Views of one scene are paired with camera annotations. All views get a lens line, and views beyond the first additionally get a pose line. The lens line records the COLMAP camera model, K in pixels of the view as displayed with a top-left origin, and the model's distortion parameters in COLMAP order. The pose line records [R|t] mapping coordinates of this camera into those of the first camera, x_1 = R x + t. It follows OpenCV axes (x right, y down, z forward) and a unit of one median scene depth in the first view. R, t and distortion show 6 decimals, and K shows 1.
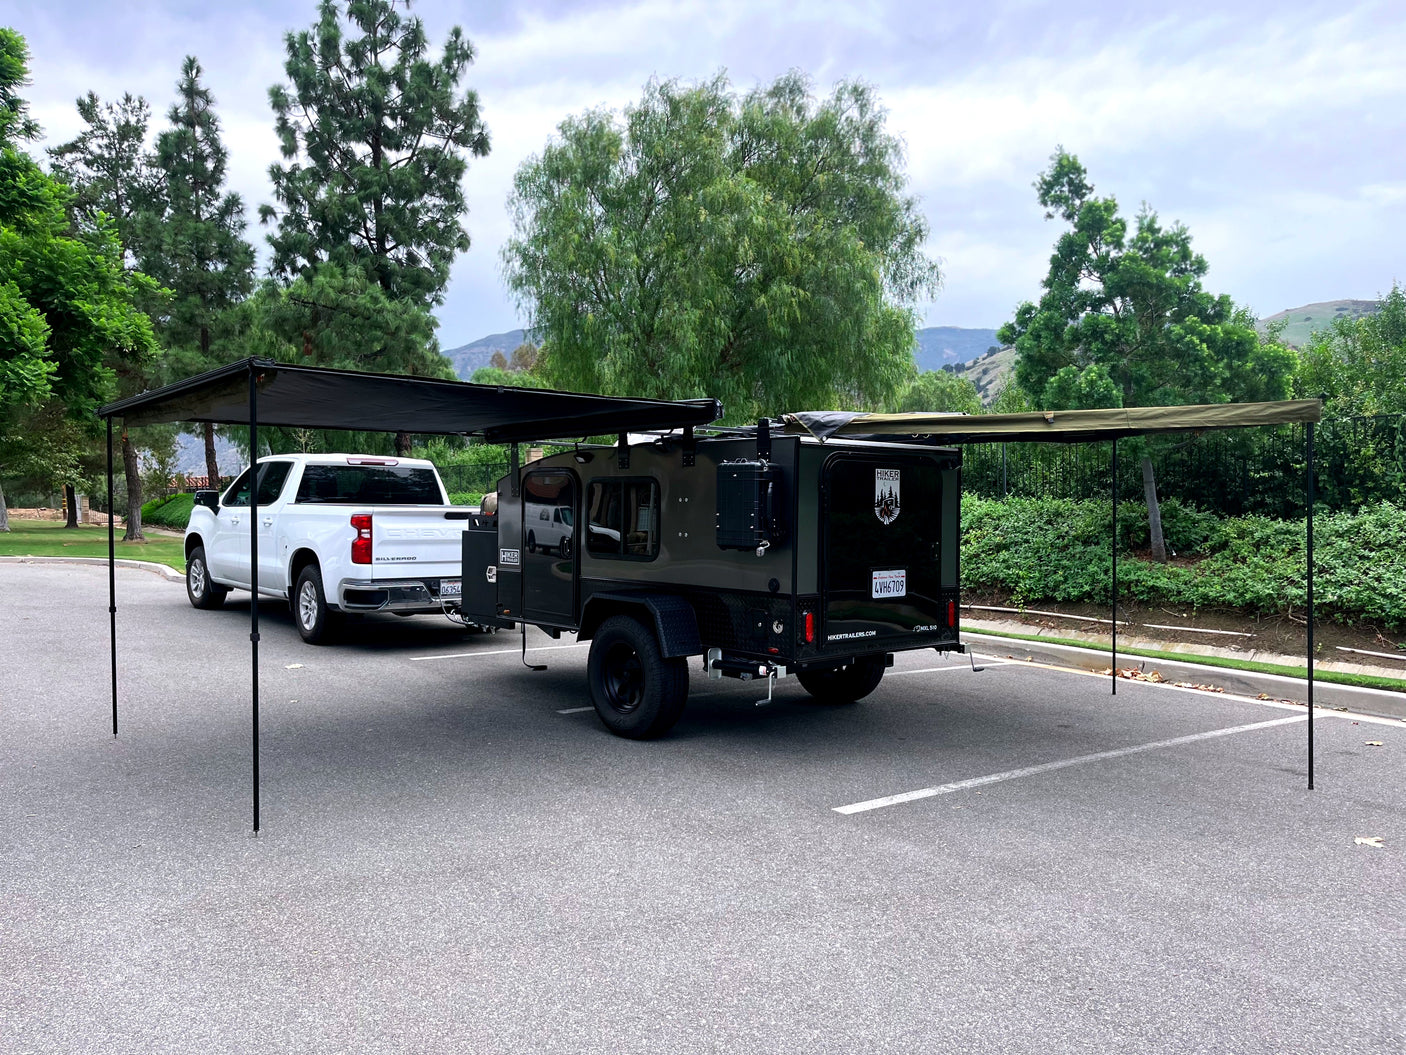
lens RADIAL K [[1081.8, 0, 697.0], [0, 1081.8, 514.3], [0, 0, 1]] dist [0.031290, -0.009864]
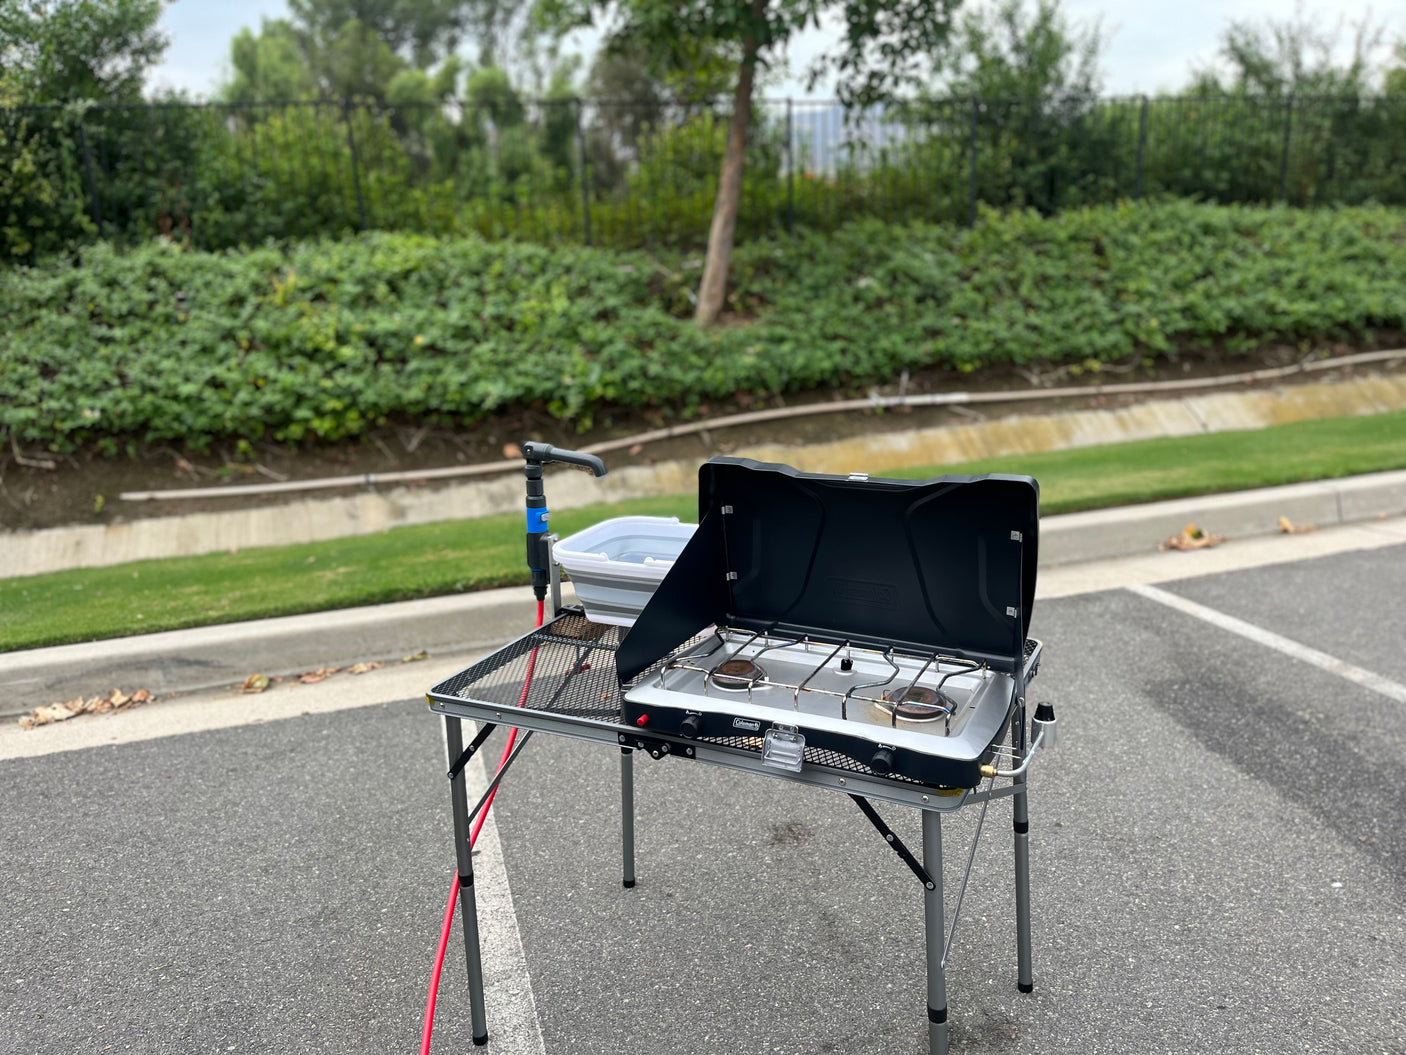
lens RADIAL K [[1080.4, 0, 703.0], [0, 1080.4, 527.5], [0, 0, 1]] dist [0.033241, -0.043873]
pose [[0.321057, -0.263576, 0.909643, 0.106426], [0.057693, 0.964151, 0.259008, 0.002304], [-0.945301, -0.030676, 0.324754, 0.371669]]
